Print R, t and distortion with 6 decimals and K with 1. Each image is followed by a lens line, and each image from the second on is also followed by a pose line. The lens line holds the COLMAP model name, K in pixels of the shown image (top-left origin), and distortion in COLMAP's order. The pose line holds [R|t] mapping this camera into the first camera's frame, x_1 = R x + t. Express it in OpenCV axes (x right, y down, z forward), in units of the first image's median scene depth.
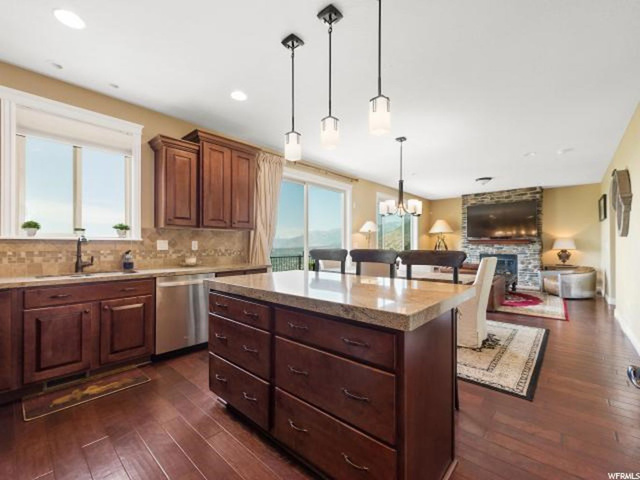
lens RADIAL K [[281.3, 0, 317.9], [0, 281.3, 244.7], [0, 0, 1]] dist [0.013925, -0.001540]
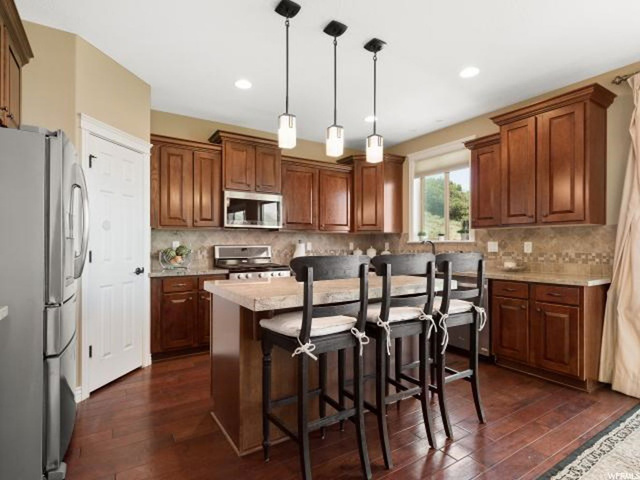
lens RADIAL K [[334.4, 0, 319.6], [0, 334.4, 243.4], [0, 0, 1]] dist [0.014156, -0.001191]
pose [[-0.260885, -0.006219, -0.965350, 0.666767], [-0.001262, 0.999981, -0.006101, -0.001689], [0.965369, -0.000374, -0.260888, 0.673285]]
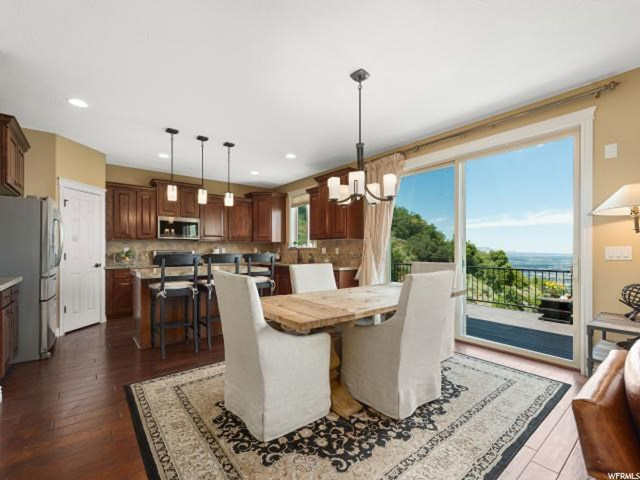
lens RADIAL K [[281.3, 0, 314.0], [0, 281.3, 248.8], [0, 0, 1]] dist [0.013925, -0.001540]
pose [[-0.157238, -0.005182, -0.987547, 1.015650], [-0.000405, 0.999986, -0.005183, -0.001123], [0.987561, -0.000415, -0.157238, 1.115094]]
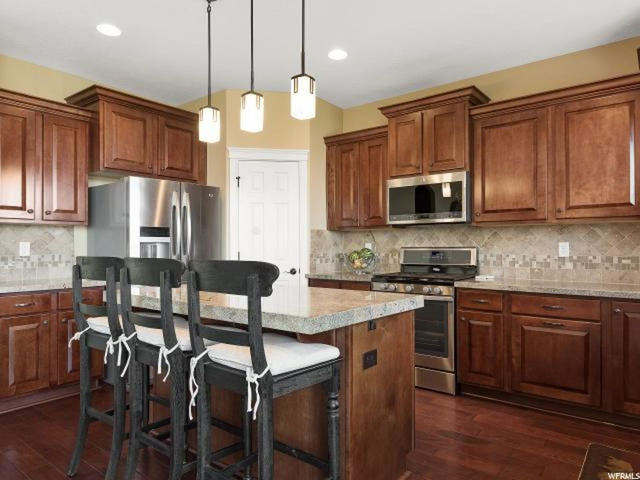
lens RADIAL K [[421.1, 0, 320.8], [0, 421.1, 241.1], [0, 0, 1]] dist [-0.003157, -0.000486]
pose [[-0.997557, -0.002722, -0.069811, -0.036854], [-0.001635, 0.999877, -0.015621, -0.001382], [0.069845, -0.015469, -0.997438, 1.168095]]
